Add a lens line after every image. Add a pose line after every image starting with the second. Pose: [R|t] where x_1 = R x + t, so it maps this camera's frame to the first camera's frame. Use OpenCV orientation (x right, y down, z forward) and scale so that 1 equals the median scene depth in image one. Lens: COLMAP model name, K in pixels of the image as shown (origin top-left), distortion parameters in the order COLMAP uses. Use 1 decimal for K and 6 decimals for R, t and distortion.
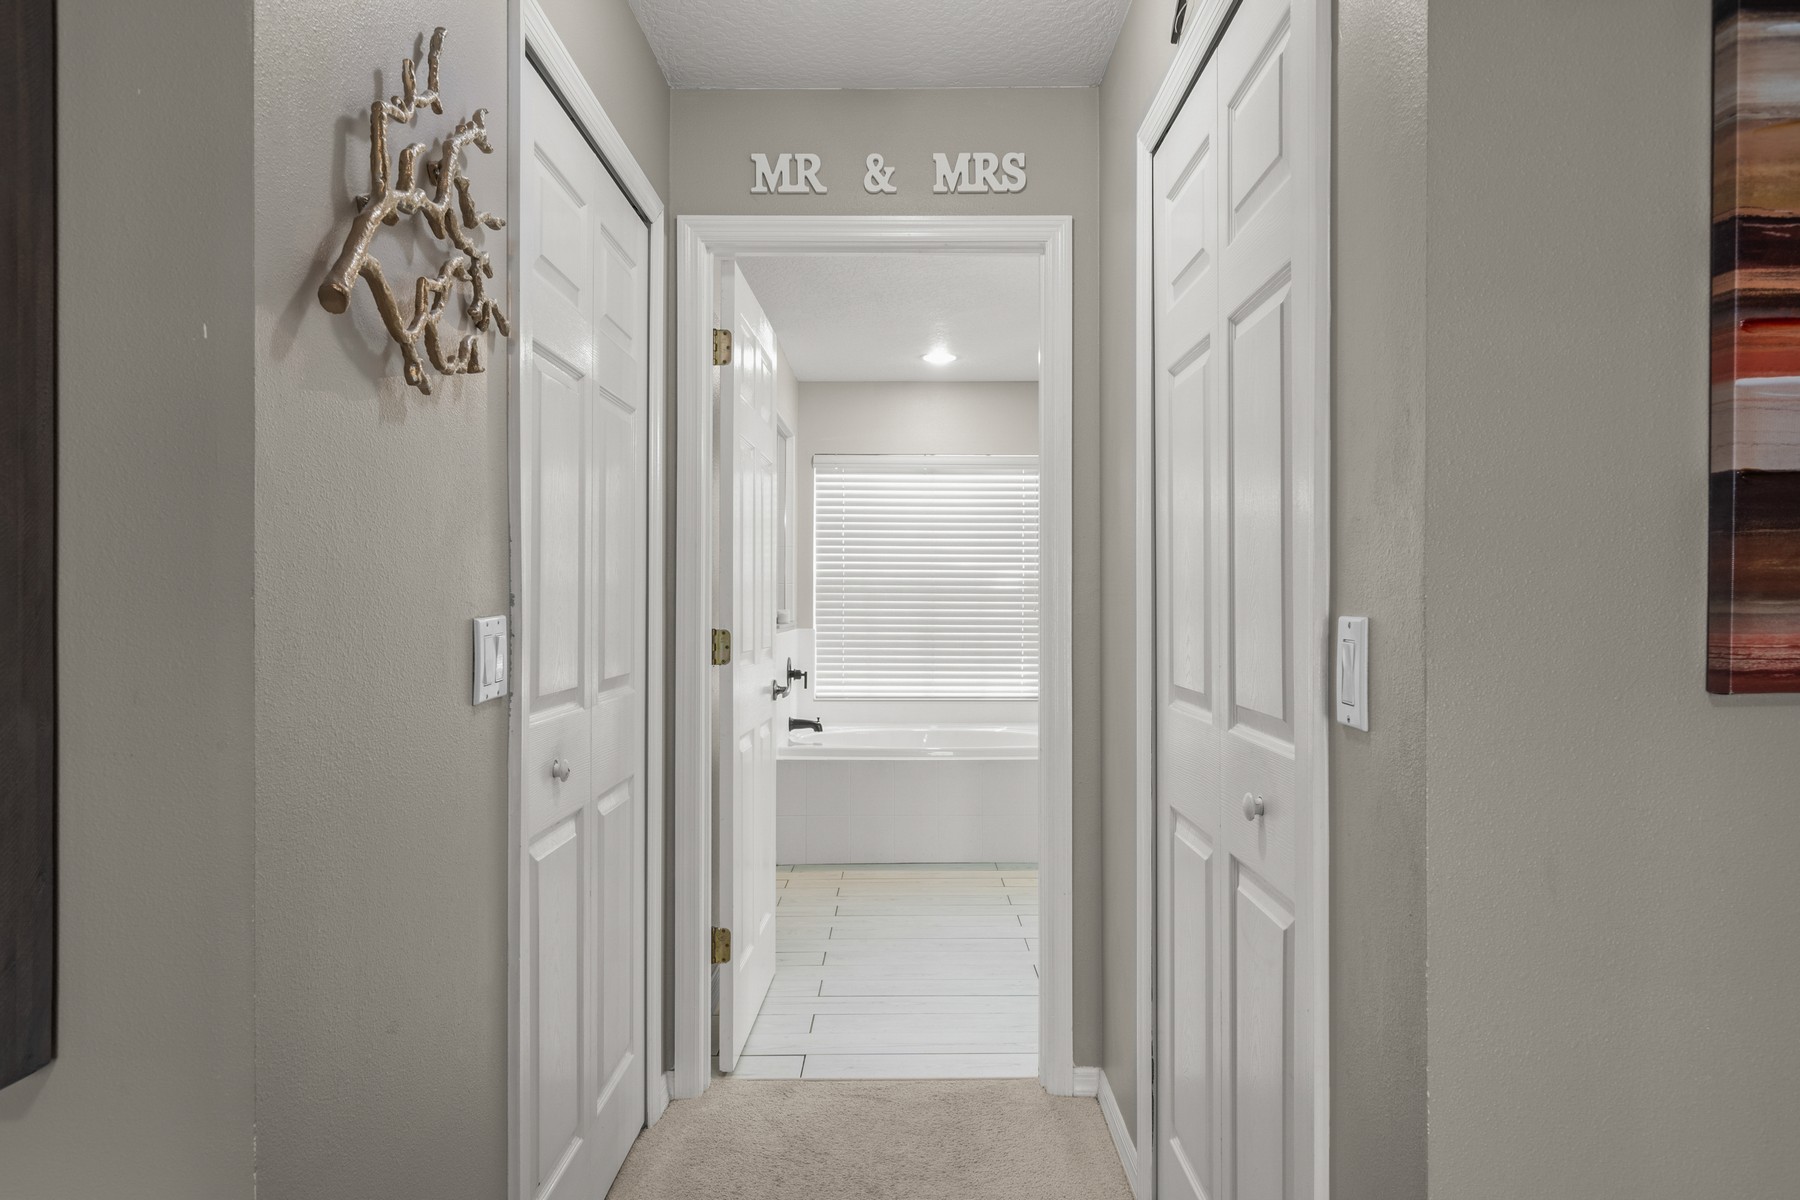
lens RADIAL K [[1191.0, 0, 918.5], [0, 1191.0, 587.1], [0, 0, 1]] dist [-0.000281, -0.002134]
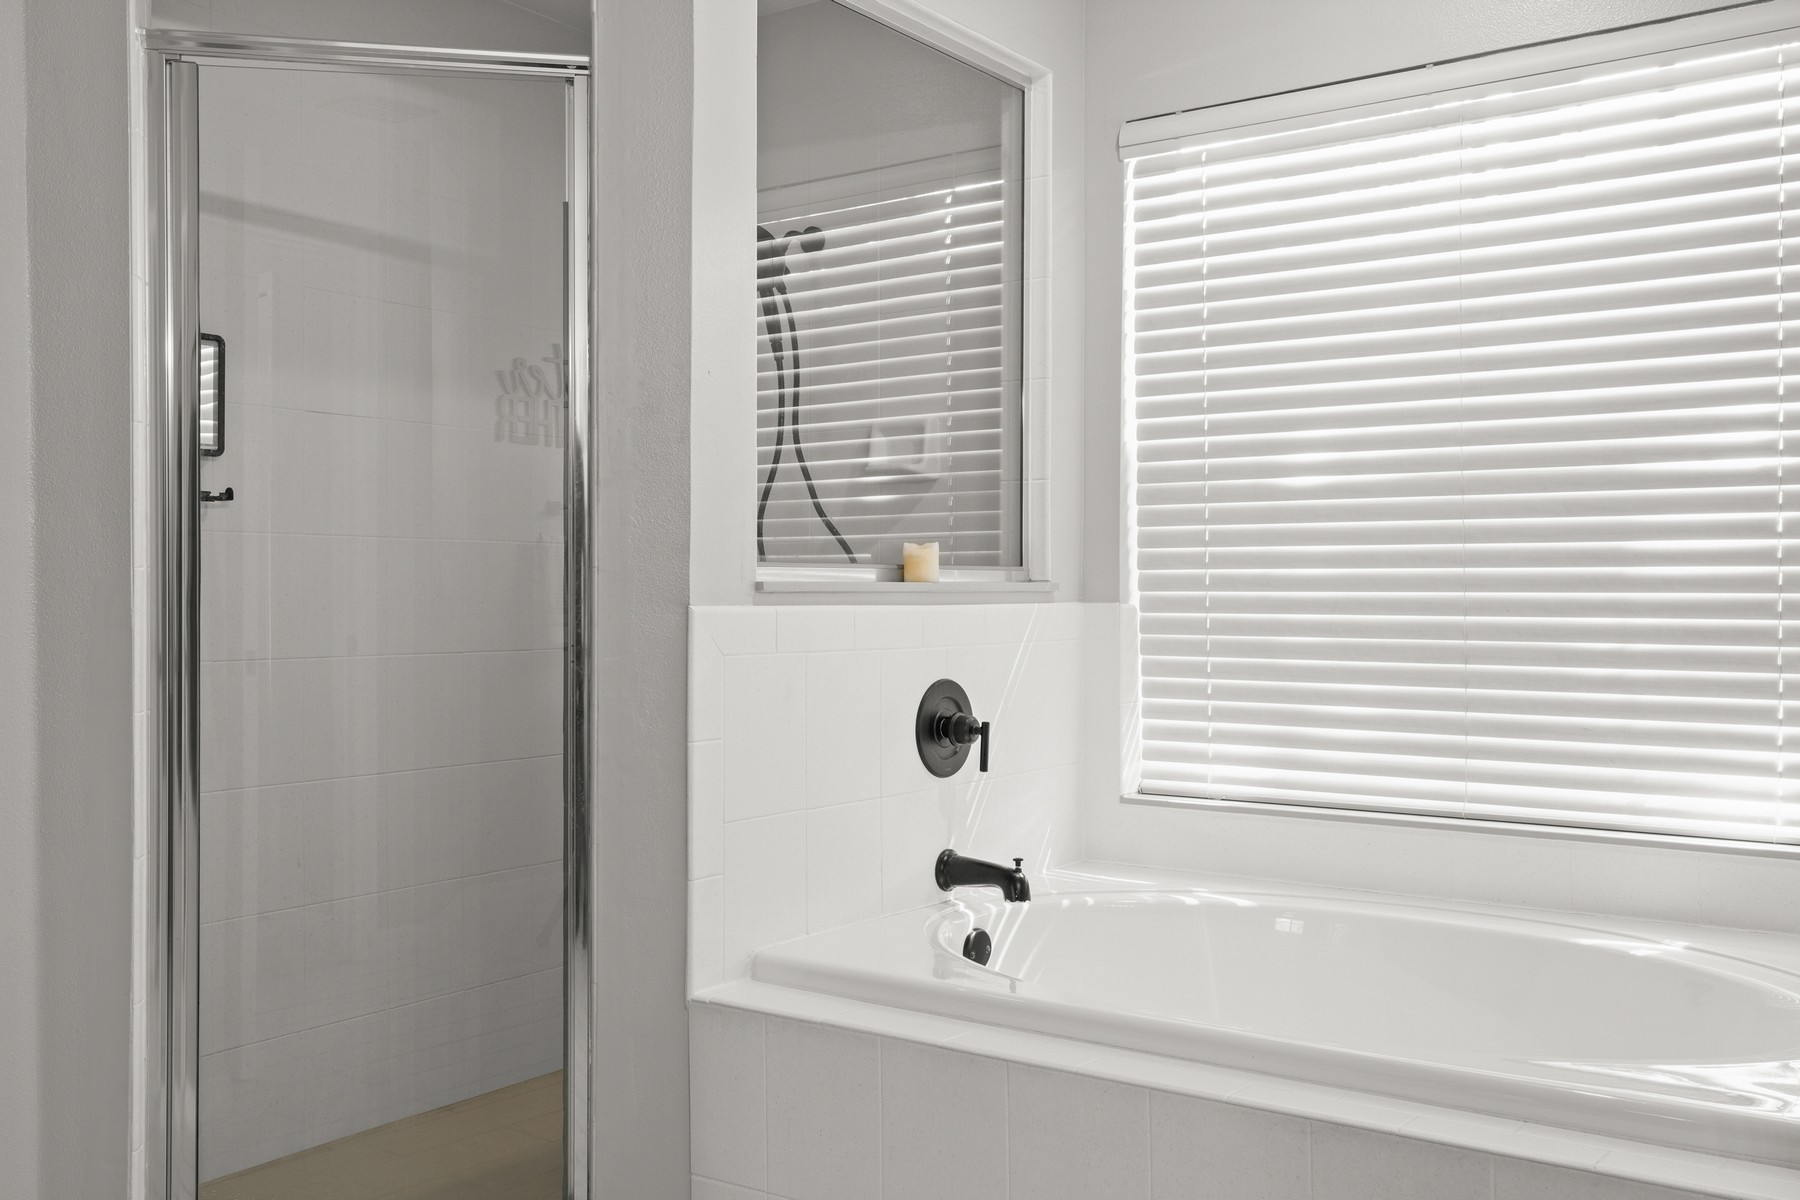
lens RADIAL K [[1635.0, 0, 936.8], [0, 1635.0, 595.0], [0, 0, 1]] dist [0.021235, 0.021863]
pose [[0.809154, -0.004244, -0.587582, 0.158140], [0.009782, 0.999933, 0.006247, 0.028579], [0.587515, -0.010802, 0.809141, 0.558304]]
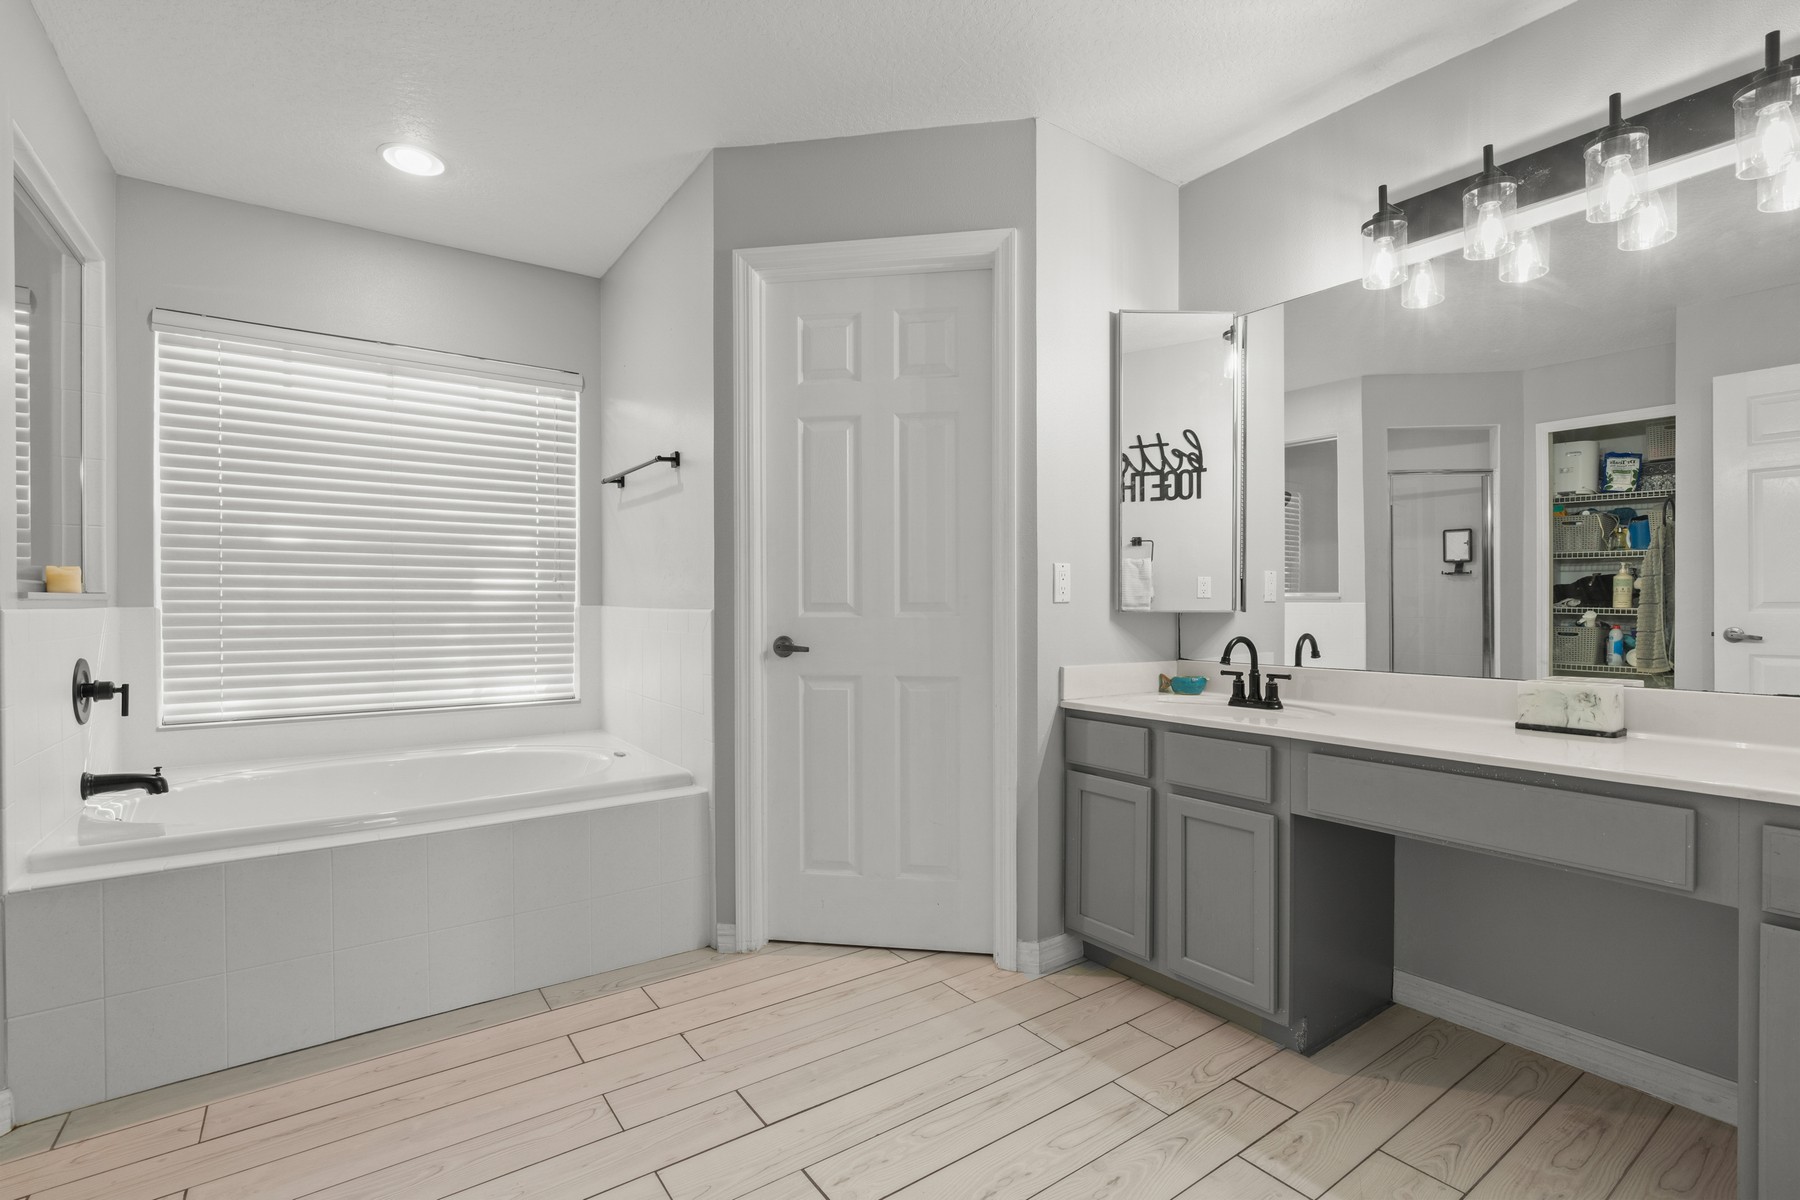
lens RADIAL K [[827.5, 0, 910.7], [0, 827.5, 603.8], [0, 0, 1]] dist [-0.014378, 0.003764]
pose [[0.818465, -0.004786, 0.574537, -0.015706], [-0.002083, 0.999934, 0.011296, 0.027733], [-0.574553, -0.010442, 0.818401, 0.456172]]
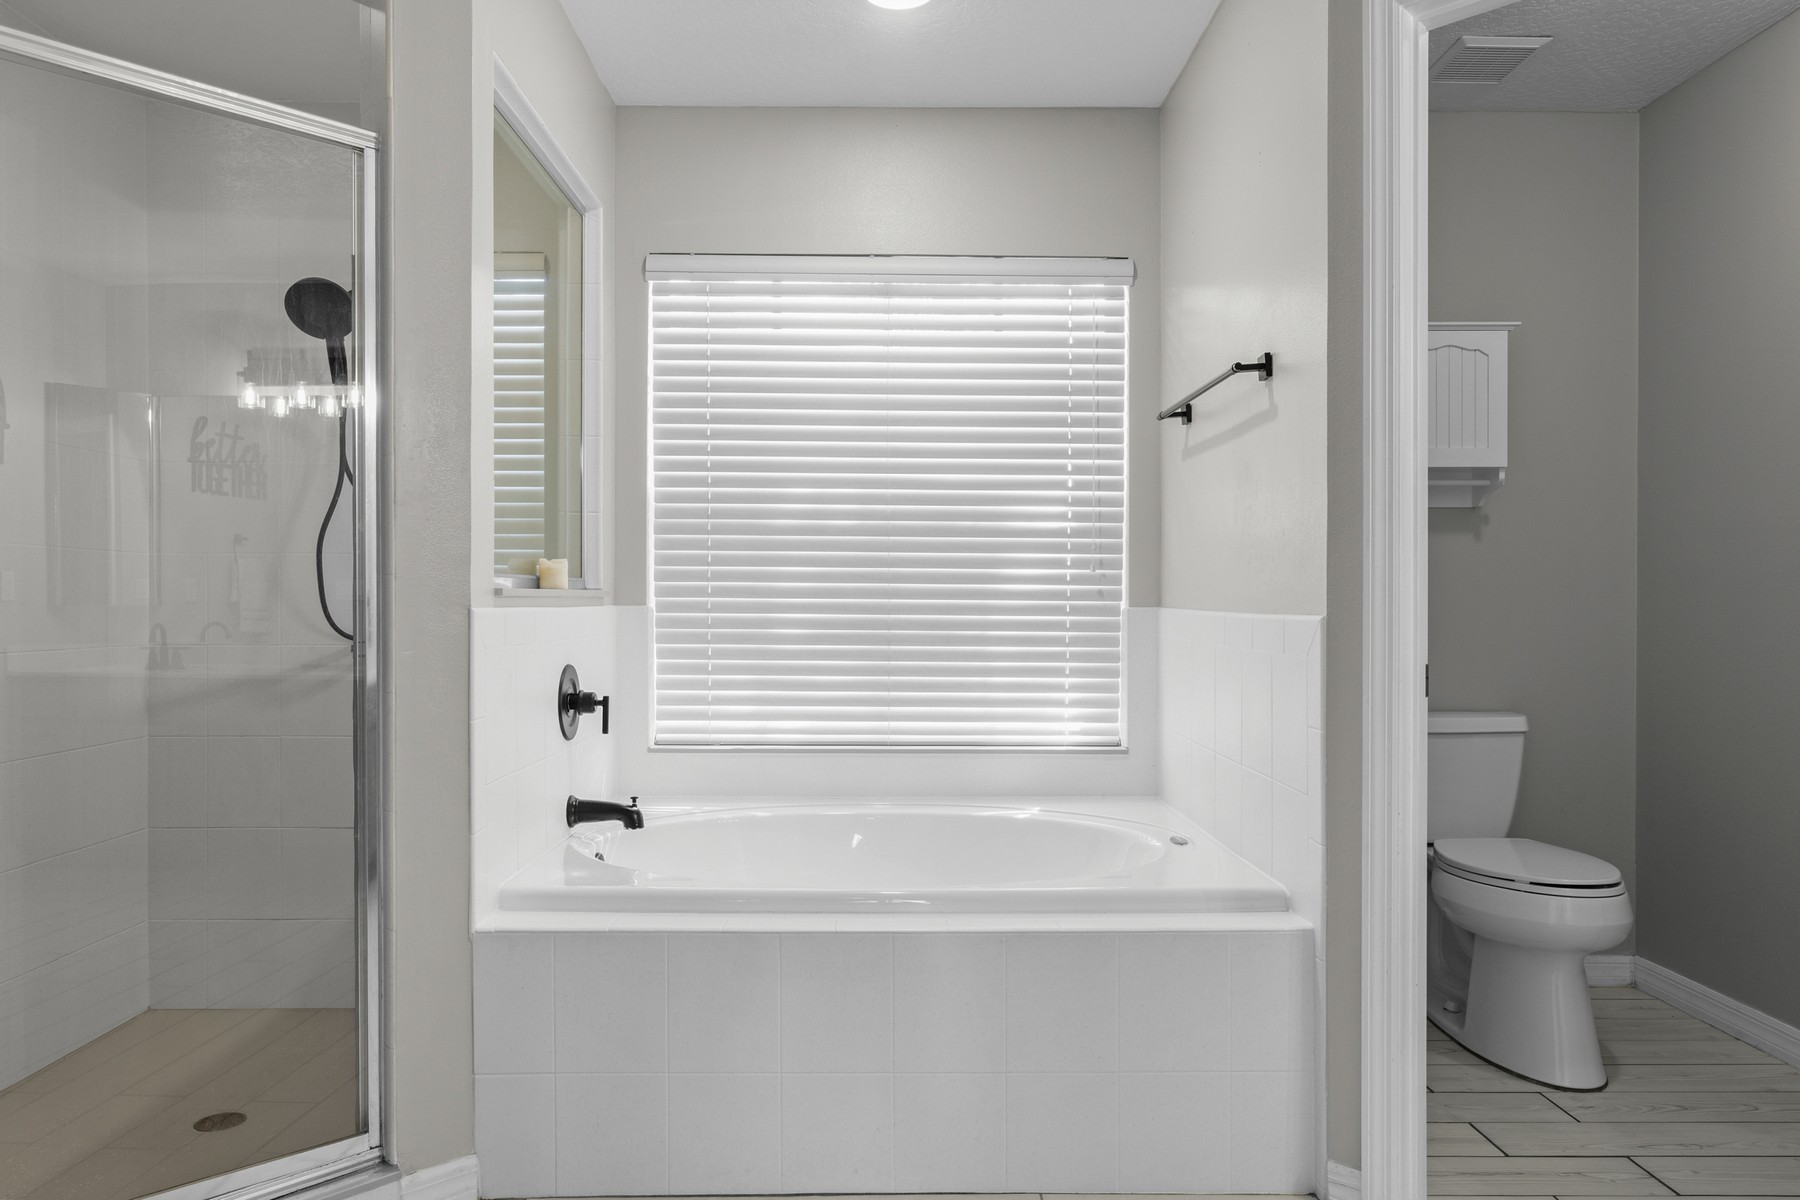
lens RADIAL K [[1191.0, 0, 879.5], [0, 1191.0, 606.5], [0, 0, 1]] dist [-0.000281, -0.002134]
pose [[0.999959, 0.000392, -0.008995, 0.012761], [-0.000264, 0.999898, 0.014272, 0.027864], [0.009000, -0.014269, 0.999858, 0.501573]]
